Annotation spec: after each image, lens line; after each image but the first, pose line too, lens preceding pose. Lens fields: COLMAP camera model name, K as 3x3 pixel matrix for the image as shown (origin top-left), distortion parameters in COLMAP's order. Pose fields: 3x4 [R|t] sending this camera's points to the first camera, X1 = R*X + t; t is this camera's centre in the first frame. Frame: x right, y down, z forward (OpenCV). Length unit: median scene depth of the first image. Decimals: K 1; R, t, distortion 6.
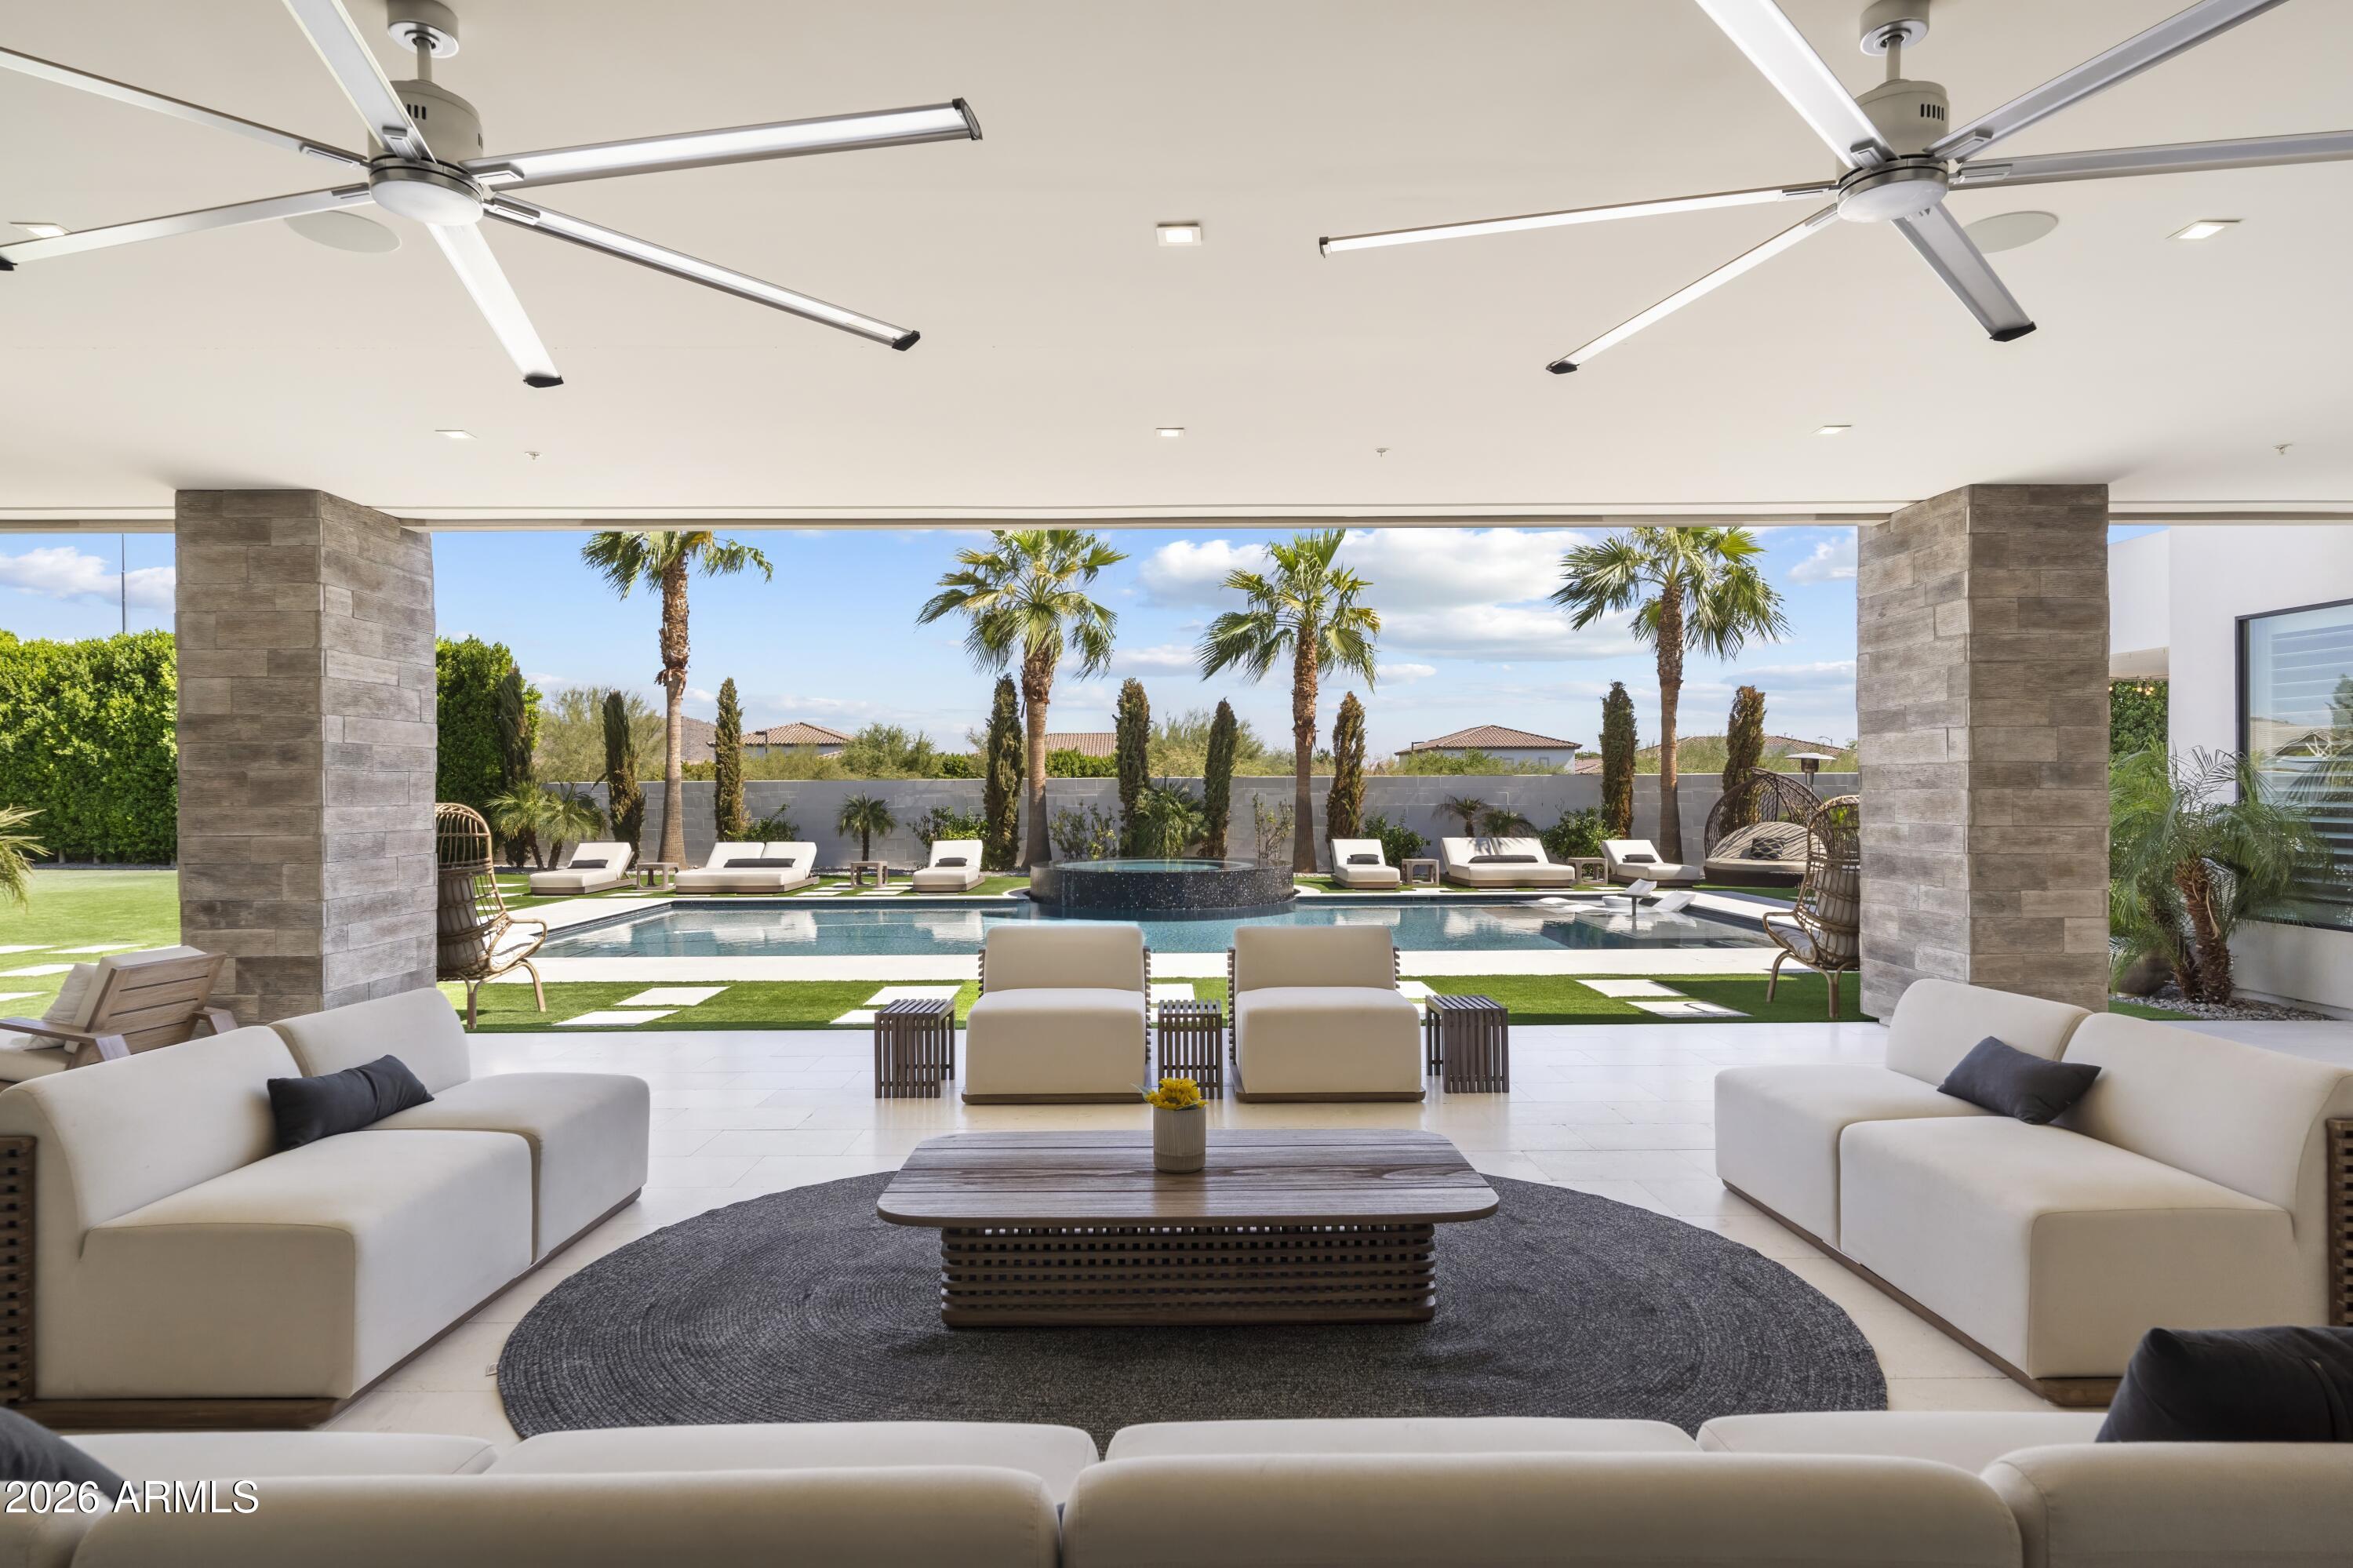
lens RADIAL K [[1264.9, 0, 1176.5], [0, 1264.9, 784.0], [0, 0, 1]] dist [-0.003261, 0.000294]
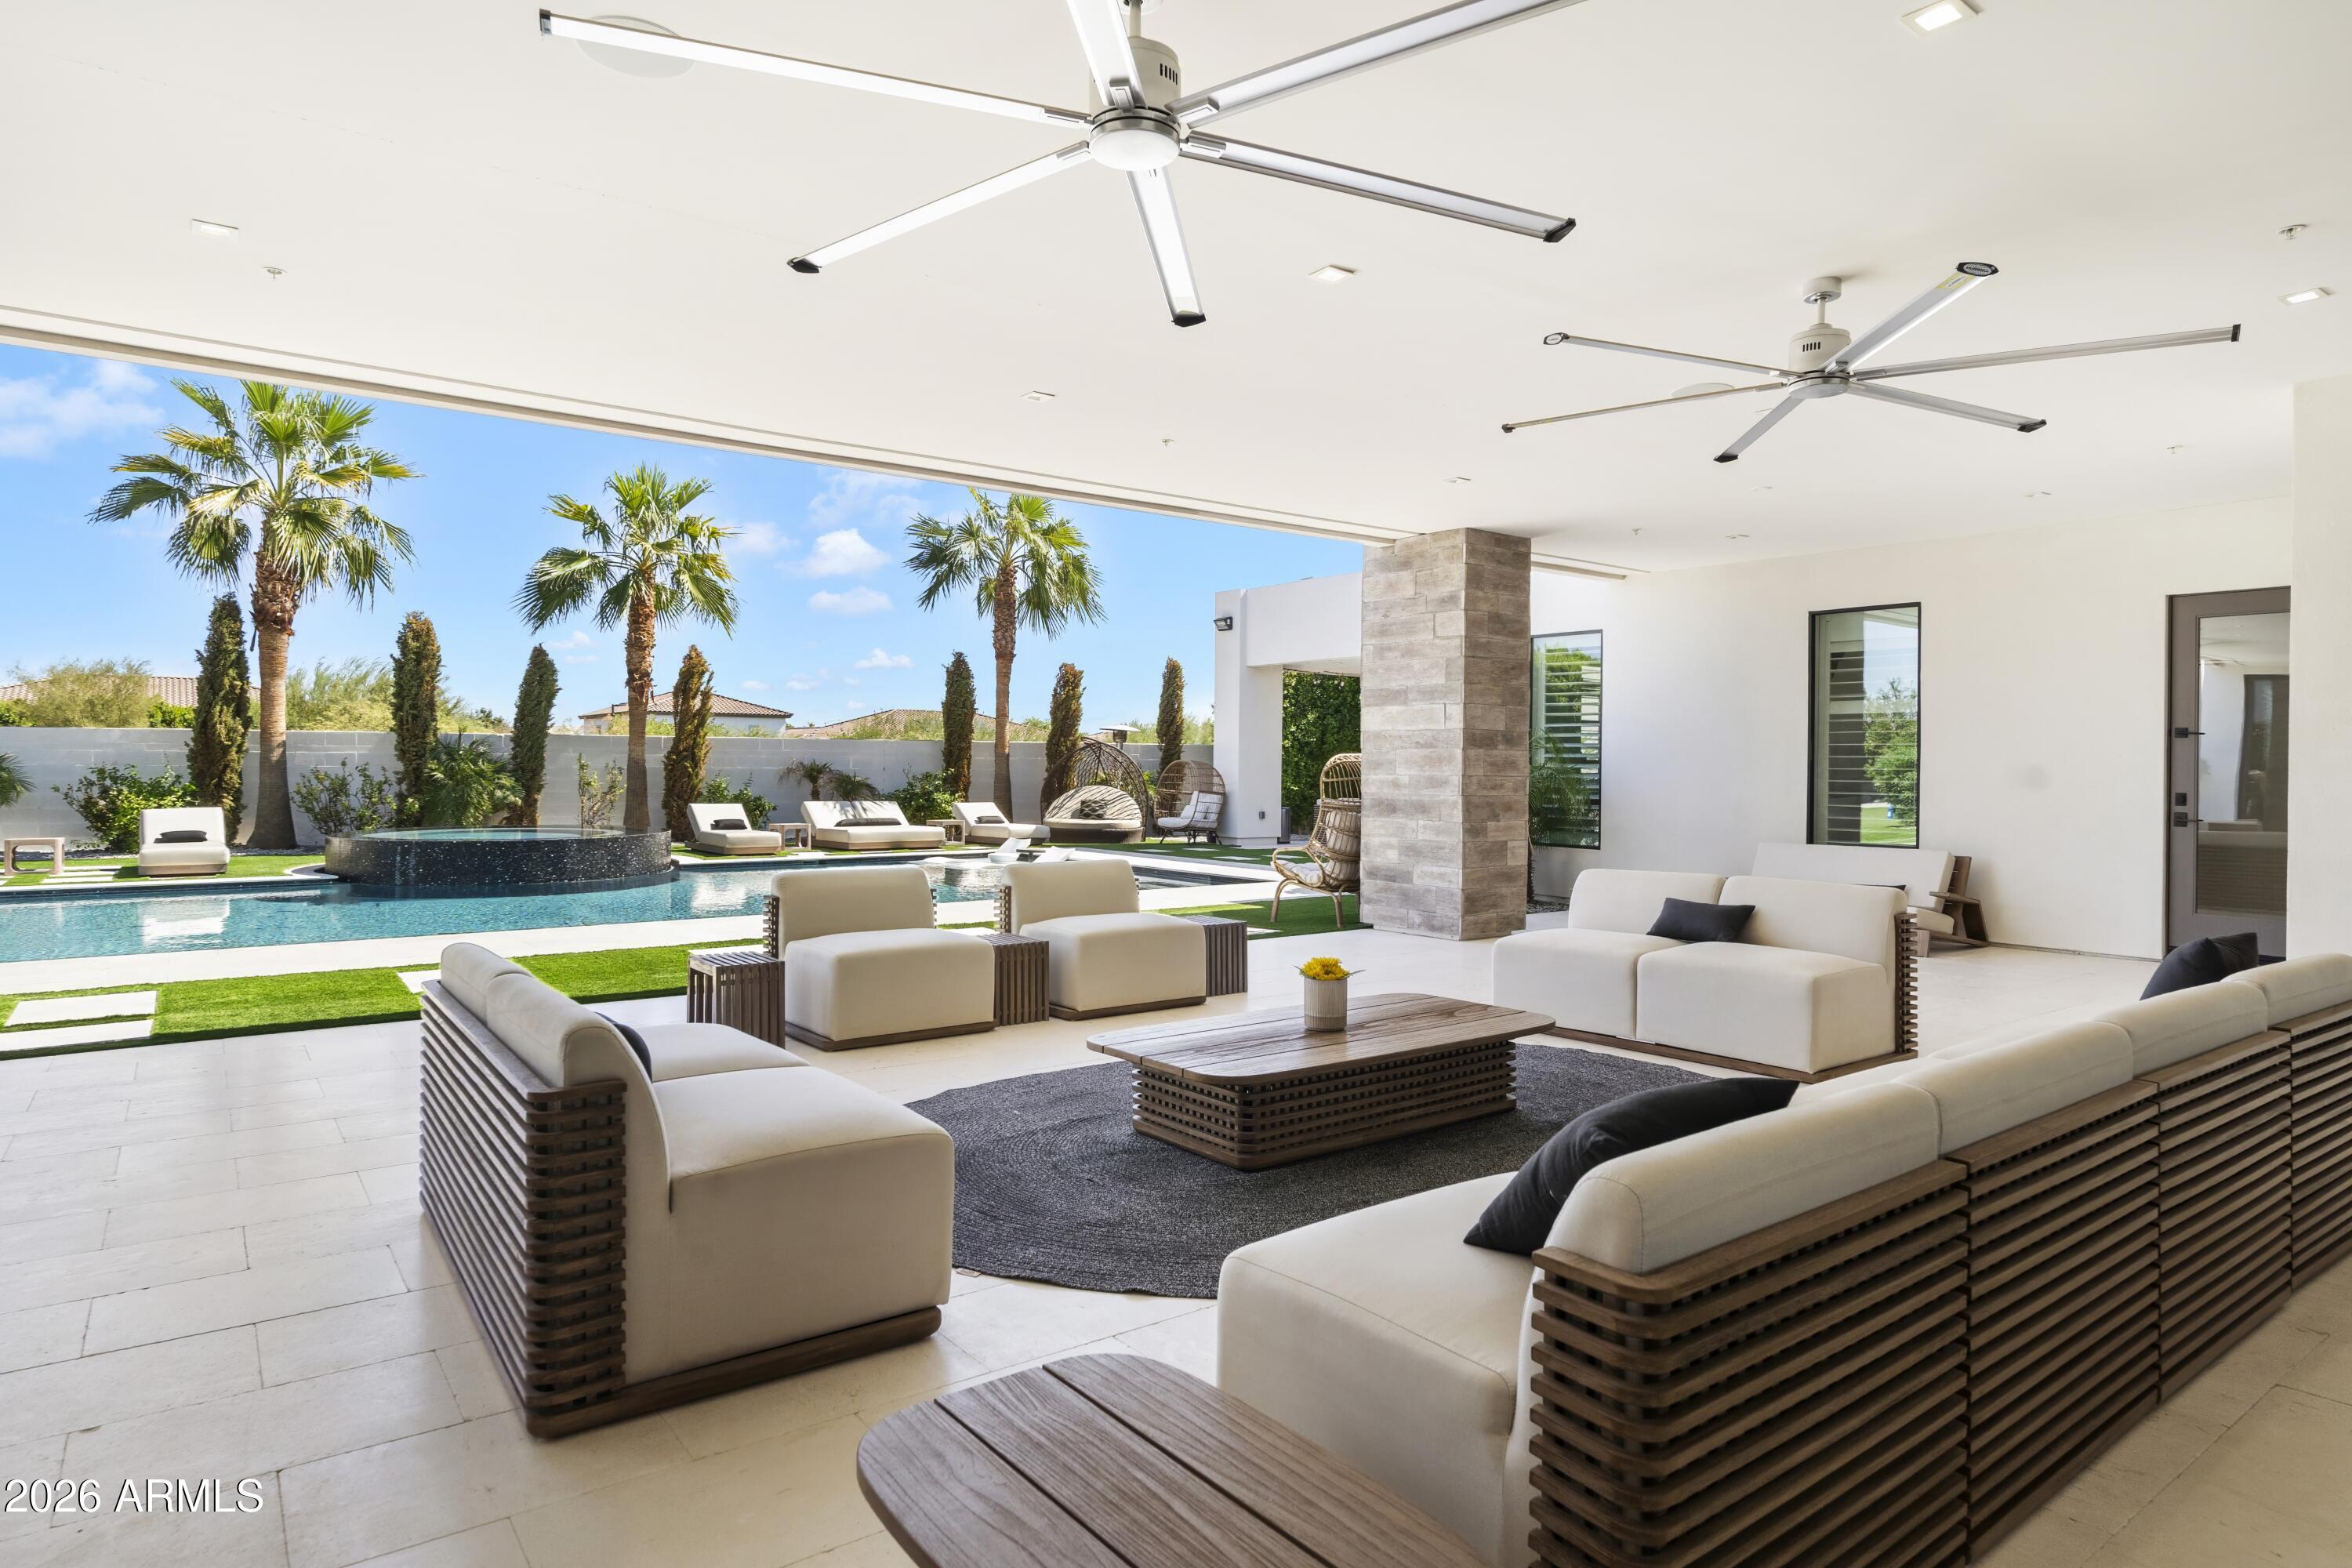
lens RADIAL K [[1328.0, 0, 1177.9], [0, 1328.0, 752.3], [0, 0, 1]] dist [-0.005653, -0.000460]
pose [[0.804281, 0.017291, 0.593997, -0.414973], [-0.015403, 0.999847, -0.008249, 0.021296], [-0.594049, -0.002515, 0.804425, 0.019432]]
